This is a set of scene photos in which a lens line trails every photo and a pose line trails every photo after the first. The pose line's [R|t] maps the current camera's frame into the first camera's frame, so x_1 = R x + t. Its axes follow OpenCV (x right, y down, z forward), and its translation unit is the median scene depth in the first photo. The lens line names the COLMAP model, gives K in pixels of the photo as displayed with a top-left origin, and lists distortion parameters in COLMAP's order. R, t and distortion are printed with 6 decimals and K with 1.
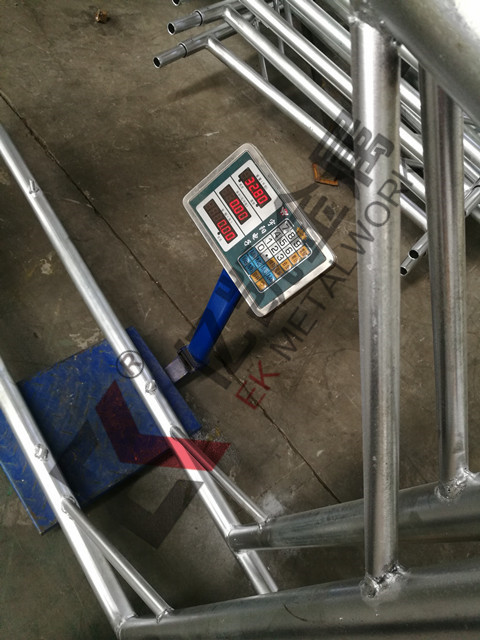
lens RADIAL K [[505.2, 0, 240.0], [0, 505.2, 320.0], [0, 0, 1]] dist [-0.006087, 0.000659]
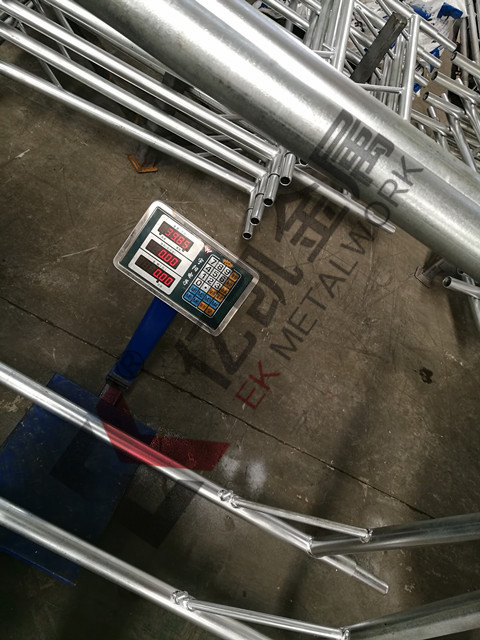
lens RADIAL K [[505.2, 0, 240.0], [0, 505.2, 320.0], [0, 0, 1]] dist [-0.006087, 0.000659]
pose [[0.870151, -0.358269, 0.338350, -0.302874], [0.317598, 0.932709, 0.170837, -0.226578], [-0.376788, -0.041195, 0.925383, -0.162645]]
